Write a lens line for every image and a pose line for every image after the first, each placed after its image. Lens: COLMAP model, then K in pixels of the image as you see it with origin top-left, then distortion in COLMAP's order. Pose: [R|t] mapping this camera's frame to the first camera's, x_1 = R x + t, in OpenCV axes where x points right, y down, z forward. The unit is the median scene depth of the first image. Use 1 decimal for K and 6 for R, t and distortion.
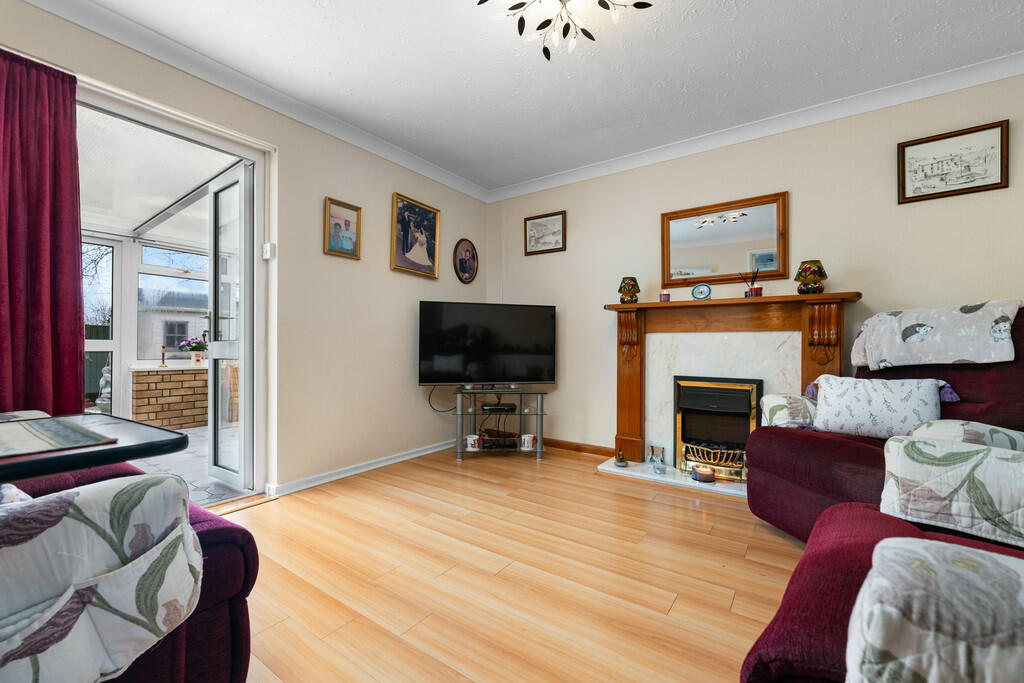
lens RADIAL K [[420.1, 0, 501.8], [0, 420.1, 344.0], [0, 0, 1]] dist [-0.003628, -0.000749]
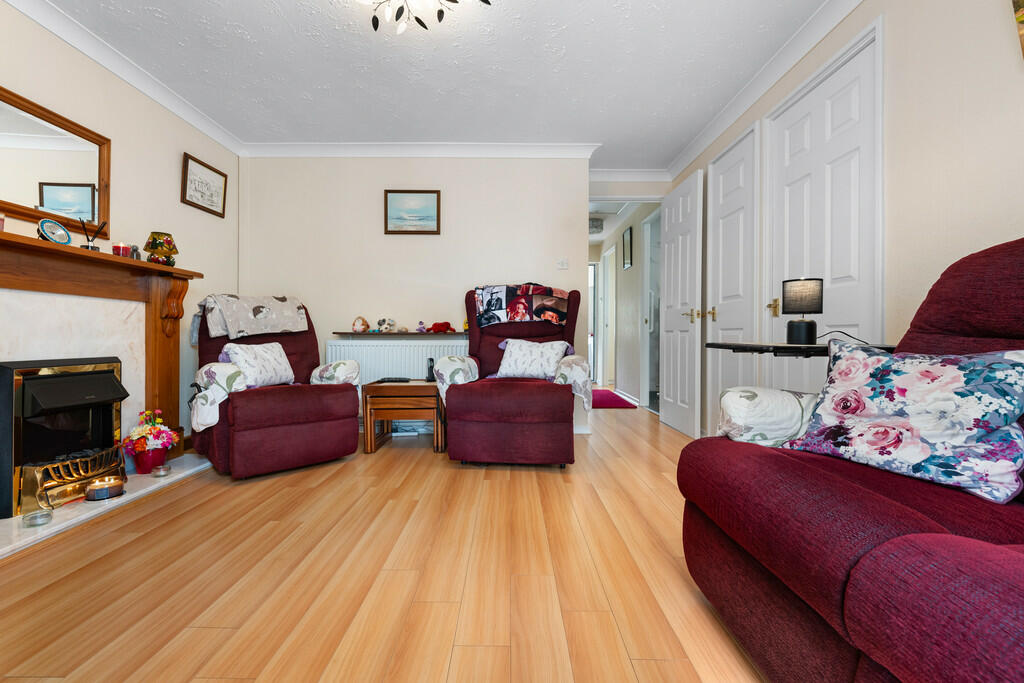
lens RADIAL K [[420.1, 0, 506.1], [0, 420.1, 337.2], [0, 0, 1]] dist [-0.003628, -0.000749]
pose [[-0.573470, -0.007610, 0.819191, -0.652237], [-0.008262, 0.999960, 0.003506, 0.046387], [-0.819185, -0.004757, -0.573510, 1.063253]]
